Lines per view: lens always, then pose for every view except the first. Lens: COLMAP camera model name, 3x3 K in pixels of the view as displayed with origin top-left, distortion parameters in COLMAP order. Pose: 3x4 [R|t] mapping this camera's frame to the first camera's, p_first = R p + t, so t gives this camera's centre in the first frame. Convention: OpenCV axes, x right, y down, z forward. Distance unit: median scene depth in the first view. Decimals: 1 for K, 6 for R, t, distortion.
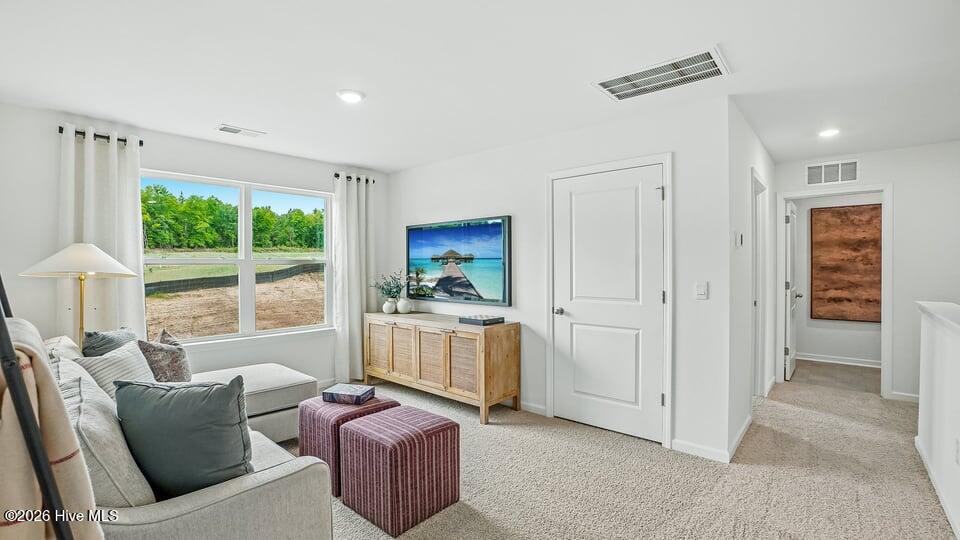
lens RADIAL K [[417.2, 0, 480.0], [0, 417.2, 270.0], [0, 0, 1]] dist [-0.002337, -0.000215]
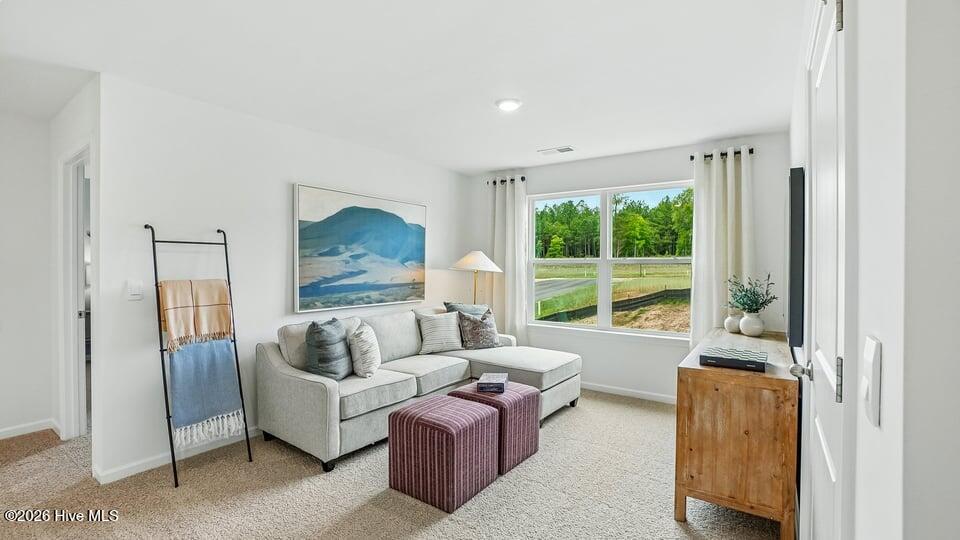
lens RADIAL K [[439.0, 0, 480.0], [0, 439.0, 270.0], [0, 0, 1]] dist [-0.034458, -0.000030]
pose [[0.125451, 0.013176, -0.992012, 0.804054], [-0.021009, 0.999723, 0.010622, -0.005660], [0.991877, 0.019509, 0.125693, 0.815969]]
